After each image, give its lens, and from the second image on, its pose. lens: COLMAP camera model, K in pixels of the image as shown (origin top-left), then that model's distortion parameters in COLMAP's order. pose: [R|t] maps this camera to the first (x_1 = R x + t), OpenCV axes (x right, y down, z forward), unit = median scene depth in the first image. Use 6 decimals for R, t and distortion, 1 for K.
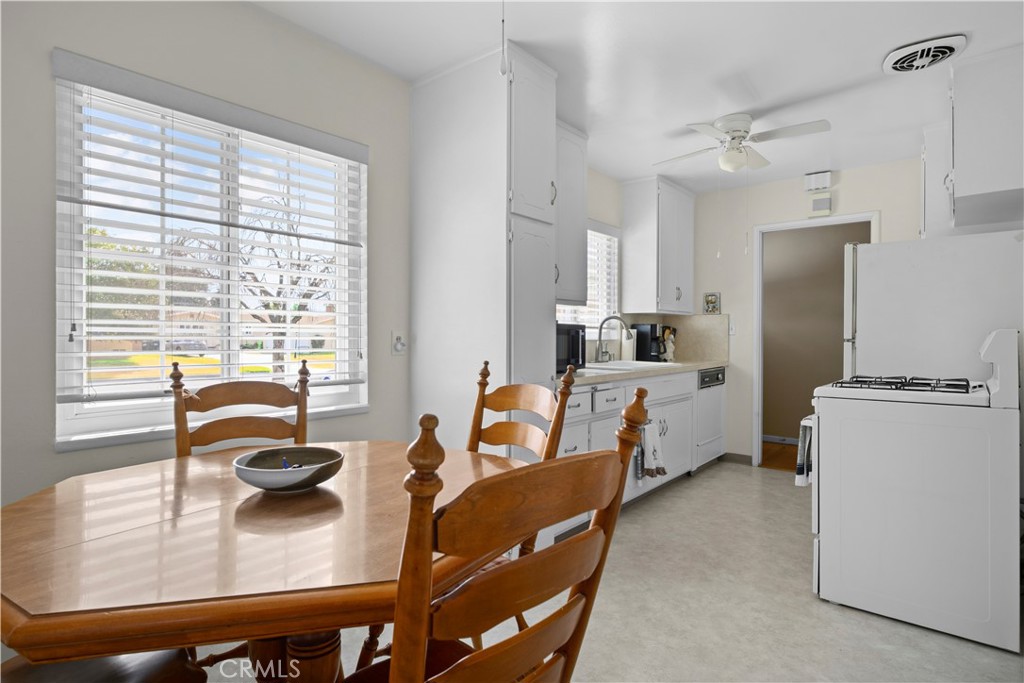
lens RADIAL K [[530.8, 0, 512.7], [0, 530.8, 338.1], [0, 0, 1]] dist [-0.004763, -0.000843]
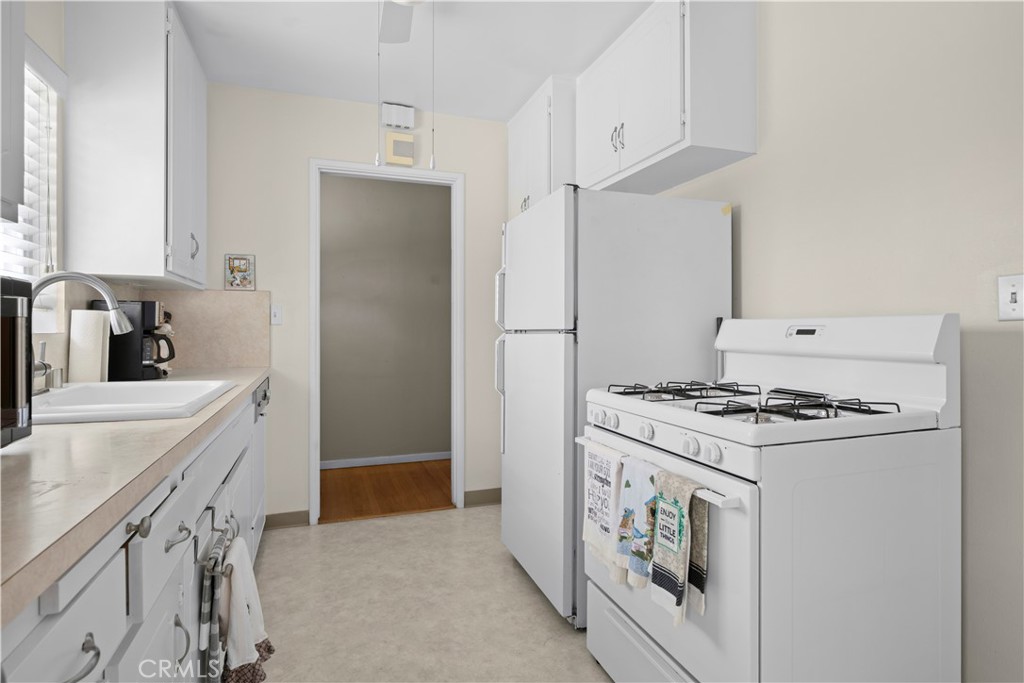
lens RADIAL K [[530.8, 0, 512.7], [0, 530.8, 338.1], [0, 0, 1]] dist [-0.004763, -0.000843]
pose [[0.508979, -0.012583, 0.860687, 0.020161], [0.002943, 0.999913, 0.012878, 0.002398], [-0.860774, -0.004022, 0.508971, 0.477770]]
